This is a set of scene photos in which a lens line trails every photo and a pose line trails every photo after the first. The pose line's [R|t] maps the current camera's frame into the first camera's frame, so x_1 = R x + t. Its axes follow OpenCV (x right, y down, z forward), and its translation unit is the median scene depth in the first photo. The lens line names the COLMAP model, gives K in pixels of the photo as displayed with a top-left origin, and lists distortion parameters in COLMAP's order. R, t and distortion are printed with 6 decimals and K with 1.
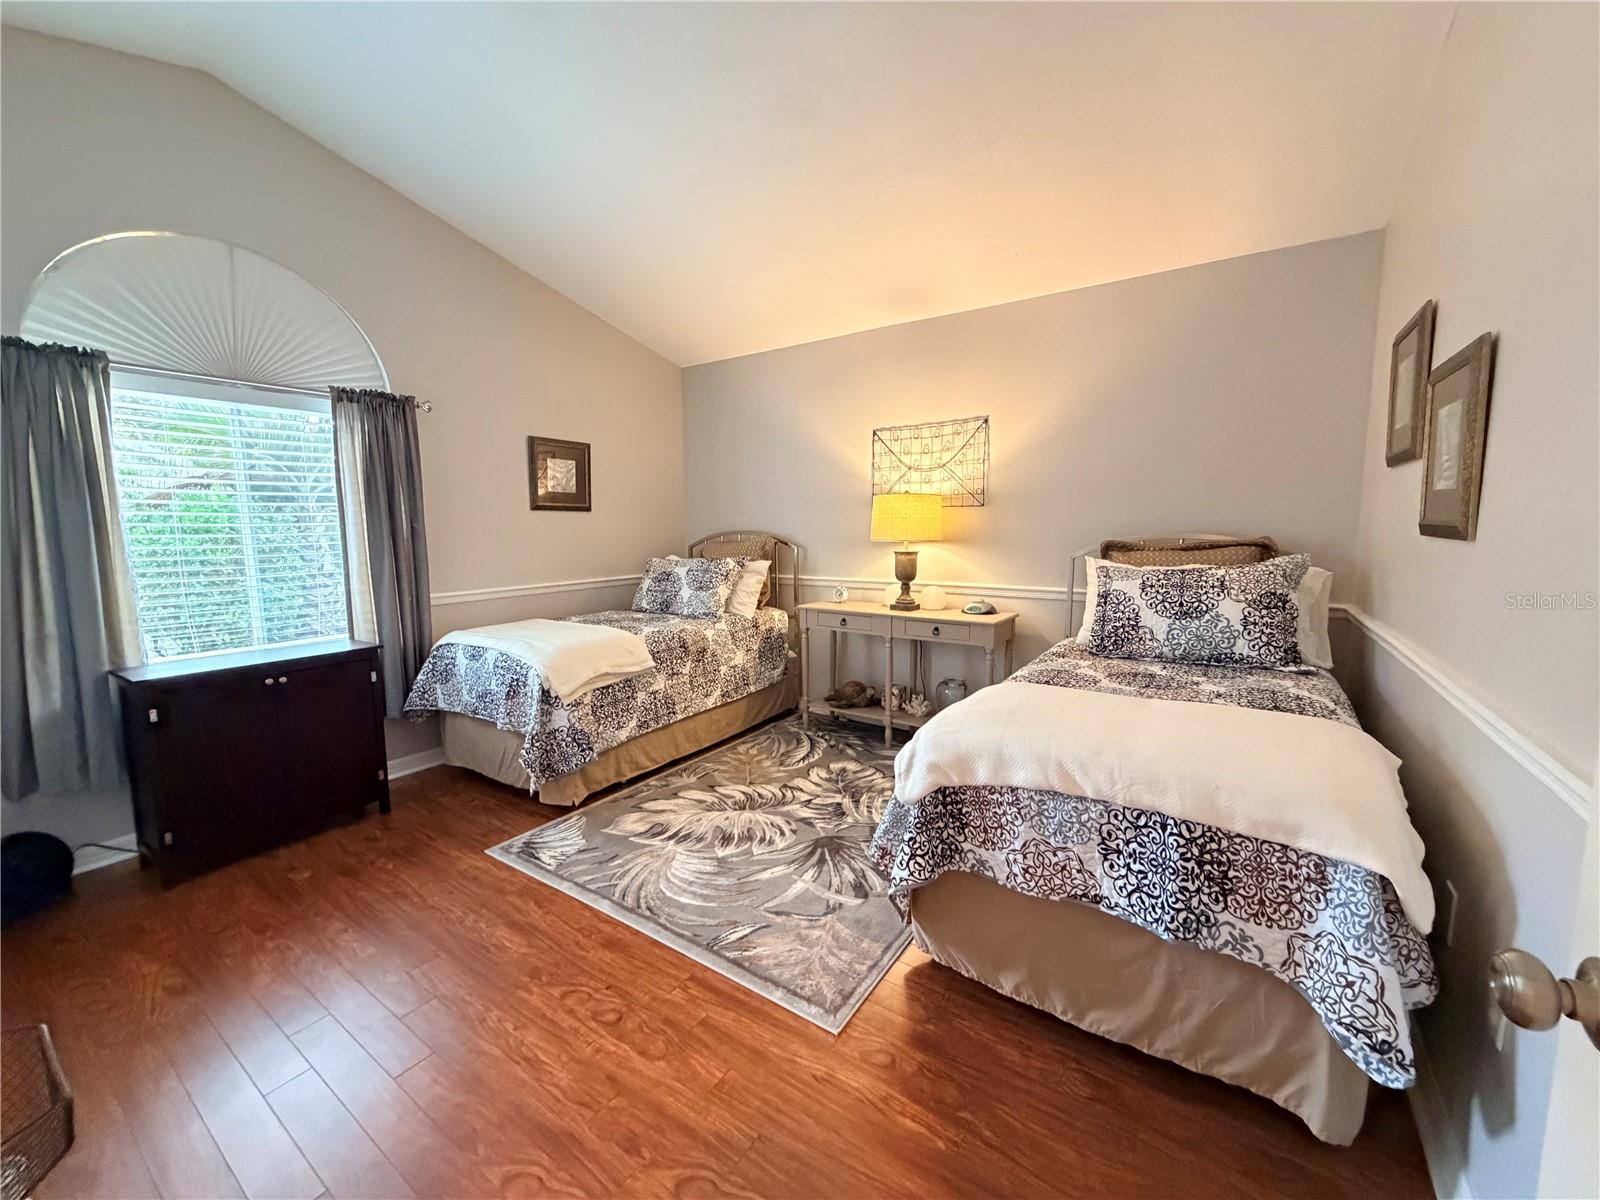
lens RADIAL K [[638.4, 0, 797.4], [0, 638.4, 592.0], [0, 0, 1]] dist [0.000037, 0.000150]
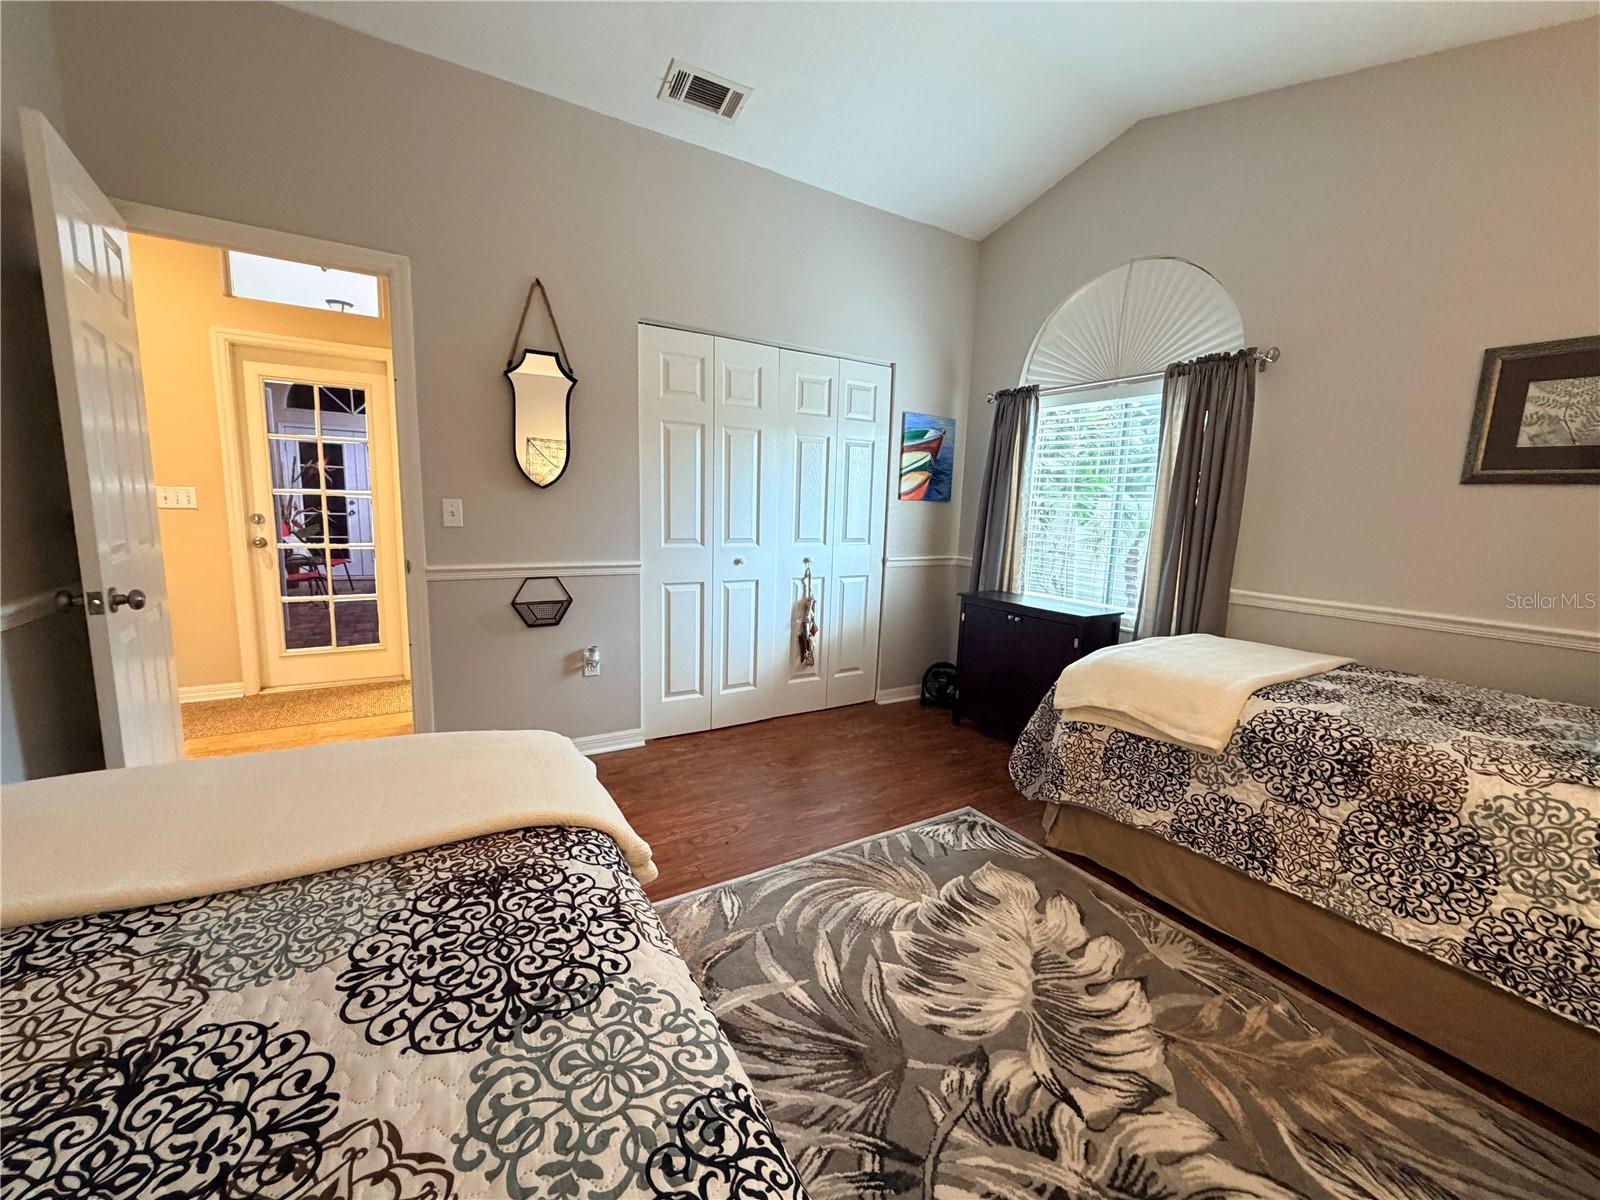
lens RADIAL K [[638.4, 0, 799.5], [0, 638.4, 599.6], [0, 0, 1]] dist [0.000037, 0.000150]
pose [[-0.410376, 0.128668, -0.902793, 0.457646], [-0.126460, 0.972401, 0.196073, -0.085493], [0.903105, 0.194631, -0.382779, 0.920036]]
